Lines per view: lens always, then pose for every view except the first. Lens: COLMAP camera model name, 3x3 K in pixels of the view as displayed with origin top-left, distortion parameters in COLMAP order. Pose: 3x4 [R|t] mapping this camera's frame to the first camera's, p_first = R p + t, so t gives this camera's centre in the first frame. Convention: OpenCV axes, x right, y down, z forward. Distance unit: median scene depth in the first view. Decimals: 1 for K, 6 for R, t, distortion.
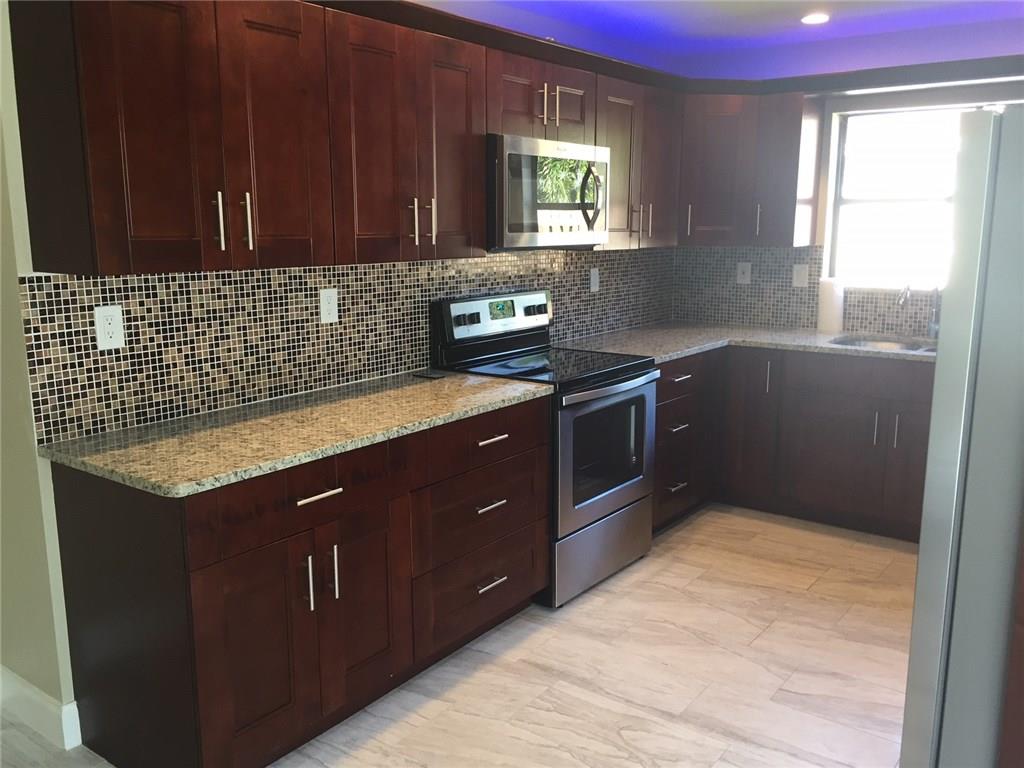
lens RADIAL K [[880.0, 0, 518.1], [0, 880.0, 386.0], [0, 0, 1]] dist [0.085320, -0.099365]
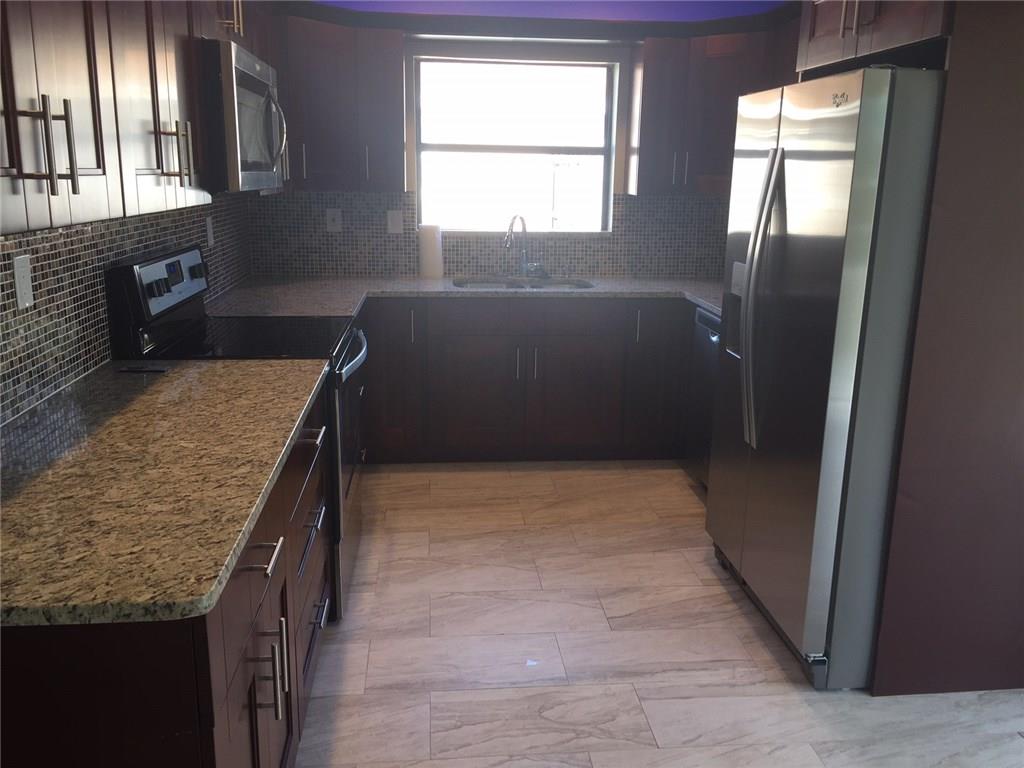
lens RADIAL K [[880.0, 0, 518.1], [0, 880.0, 386.0], [0, 0, 1]] dist [0.085320, -0.099365]
pose [[0.737587, -0.147800, 0.658879, -0.301304], [0.109253, 0.989016, 0.099552, -0.031448], [-0.666355, -0.001444, 0.745633, 0.207867]]
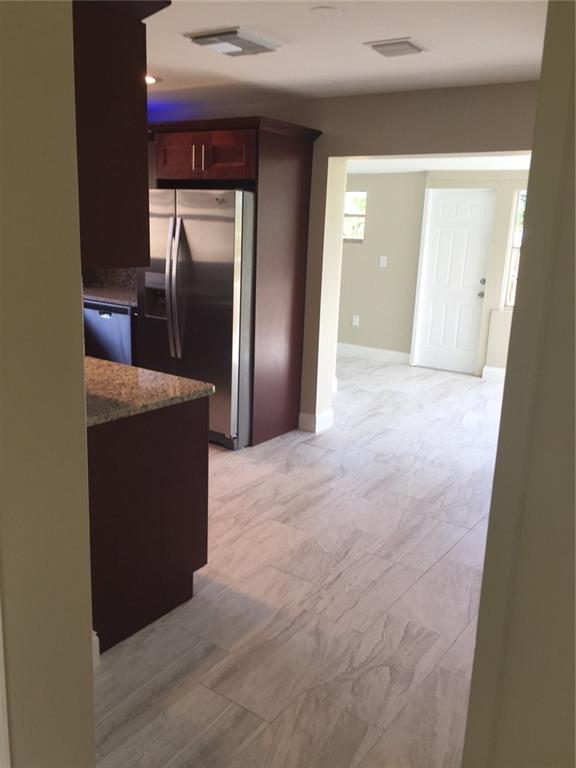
lens RADIAL K [[660.0, 0, 300.1], [0, 660.0, 387.6], [0, 0, 1]] dist [0.085320, -0.099365]
pose [[-0.035583, -0.237646, 0.970700, -0.816594], [0.147878, 0.959370, 0.240294, -0.084011], [-0.988365, 0.152096, 0.001005, 0.414051]]
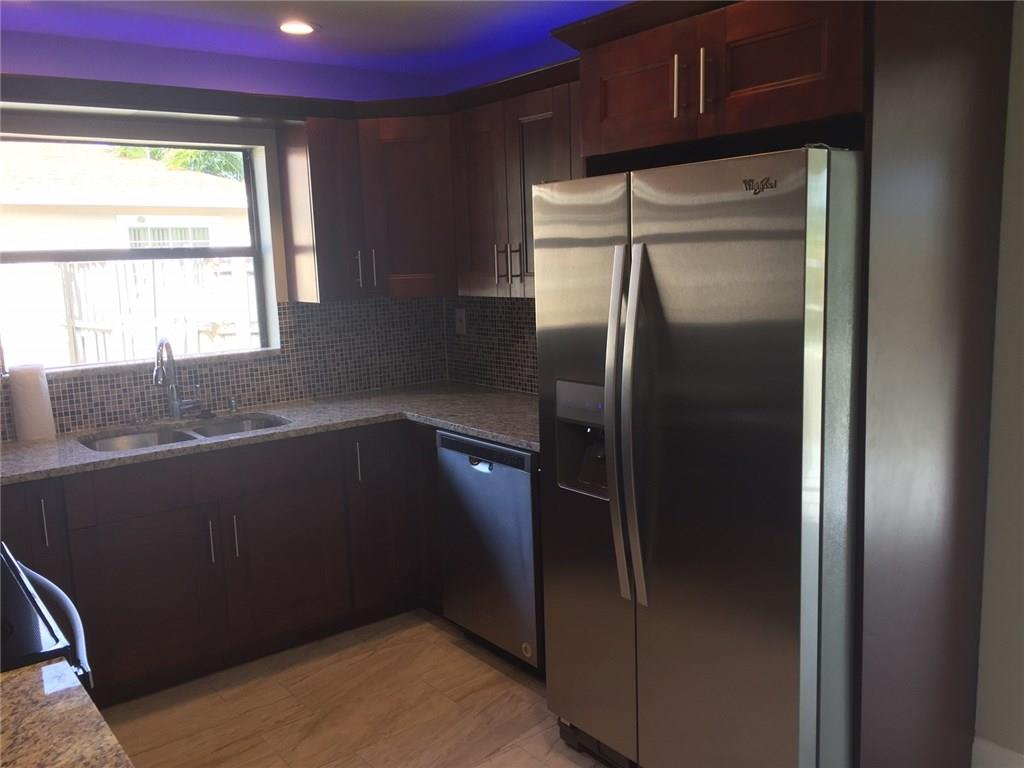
lens RADIAL K [[880.0, 0, 518.1], [0, 880.0, 386.0], [0, 0, 1]] dist [0.085320, -0.099365]
pose [[0.268993, -0.153735, 0.950794, -0.247294], [0.216656, 0.971537, 0.095794, -0.101428], [-0.938458, 0.180227, 0.294644, 0.492189]]
